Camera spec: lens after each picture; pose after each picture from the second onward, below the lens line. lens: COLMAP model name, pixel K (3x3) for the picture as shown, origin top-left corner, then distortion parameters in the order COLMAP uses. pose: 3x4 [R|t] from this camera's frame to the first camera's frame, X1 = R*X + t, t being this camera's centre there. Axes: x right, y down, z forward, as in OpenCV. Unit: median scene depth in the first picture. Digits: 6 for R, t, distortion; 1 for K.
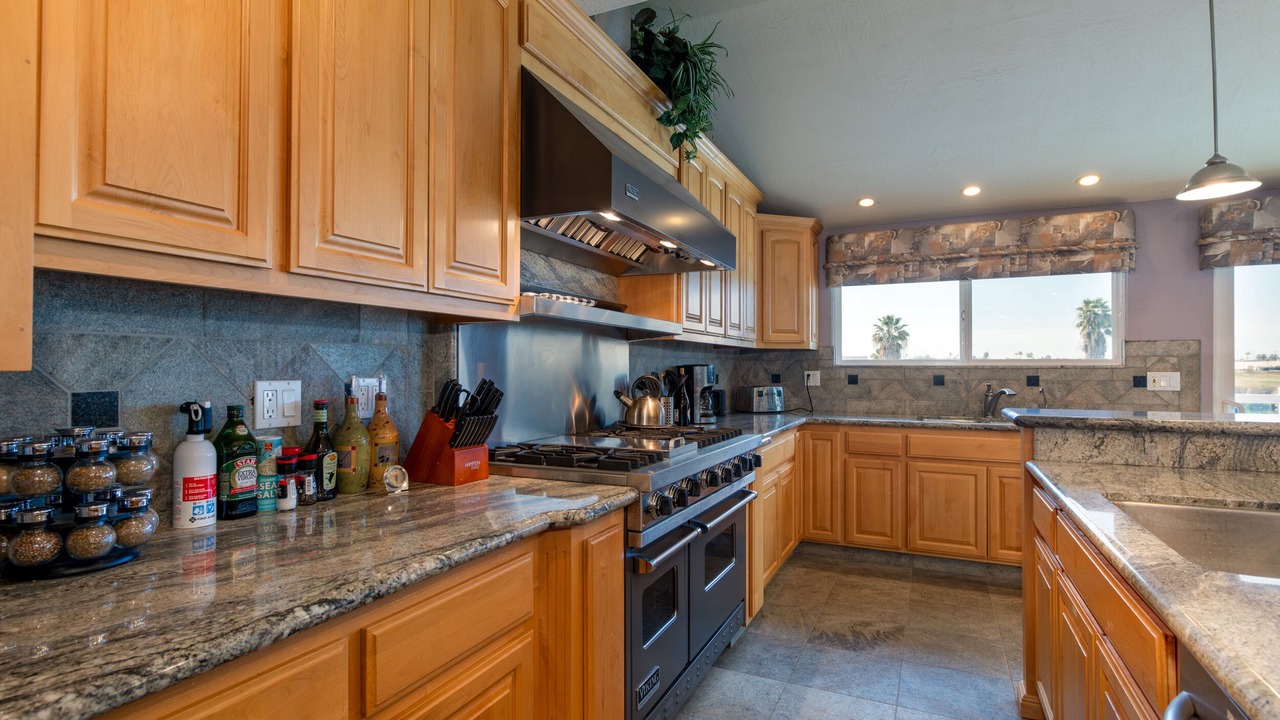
lens RADIAL K [[641.5, 0, 639.5], [0, 641.5, 339.5], [0, 0, 1]] dist [0.018581, -0.012468]
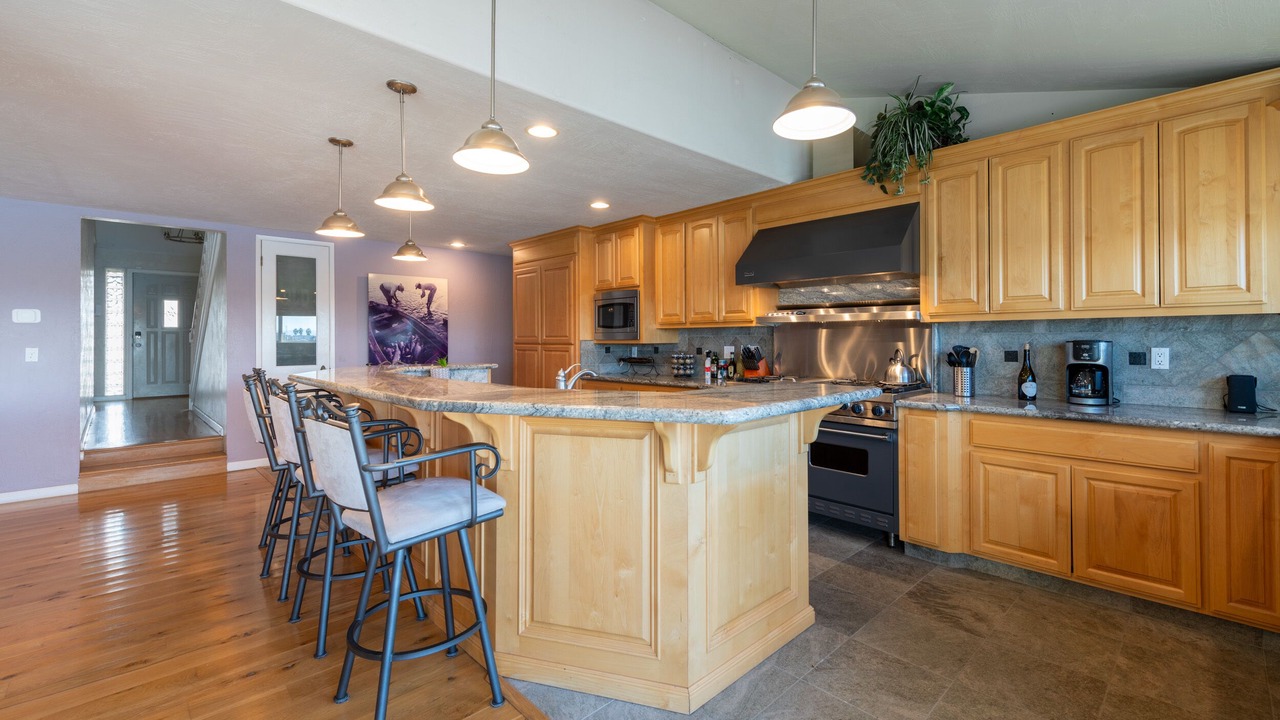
lens RADIAL K [[524.2, 0, 647.2], [0, 524.2, 369.9], [0, 0, 1]] dist [-0.000274, -0.000046]
pose [[-0.379872, 0.035279, -0.924366, 2.496985], [0.026714, 0.999274, 0.027160, 0.107403], [0.924653, -0.014377, -0.380538, 1.748261]]
